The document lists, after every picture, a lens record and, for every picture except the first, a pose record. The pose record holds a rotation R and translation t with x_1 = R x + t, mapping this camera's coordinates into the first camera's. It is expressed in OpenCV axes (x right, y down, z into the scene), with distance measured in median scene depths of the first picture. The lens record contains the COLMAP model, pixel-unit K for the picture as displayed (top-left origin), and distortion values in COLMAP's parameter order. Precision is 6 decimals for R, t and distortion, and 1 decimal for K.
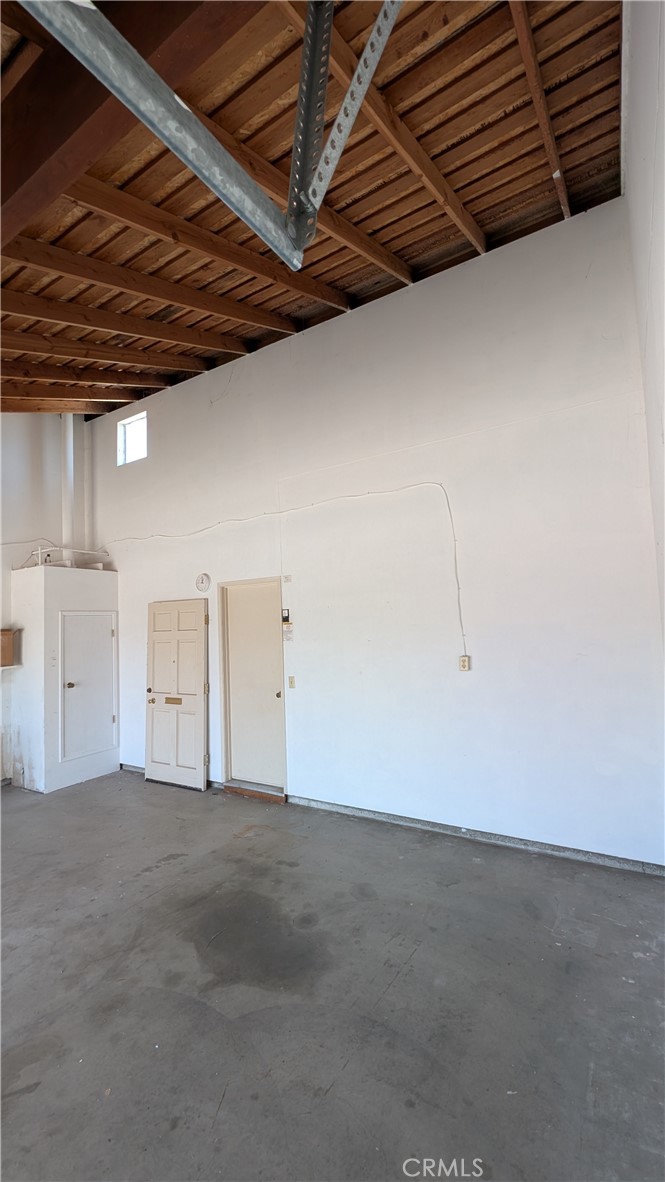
lens RADIAL K [[486.8, 0, 331.5], [0, 486.8, 588.7], [0, 0, 1]] dist [0.000001, -0.000594]
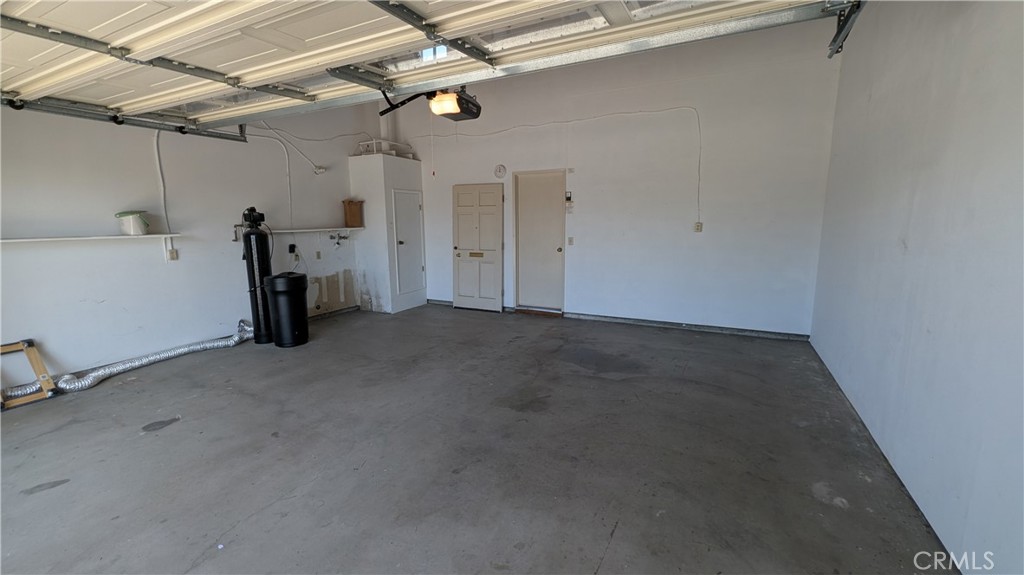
lens RADIAL K [[421.7, 0, 512.7], [0, 421.7, 288.1], [0, 0, 1]] dist [0.000001, -0.000594]
pose [[0.995475, 0.017537, 0.093393, -0.357224], [-0.038146, 0.973908, 0.223716, 0.044428], [-0.087033, -0.226267, 0.970169, -0.273939]]
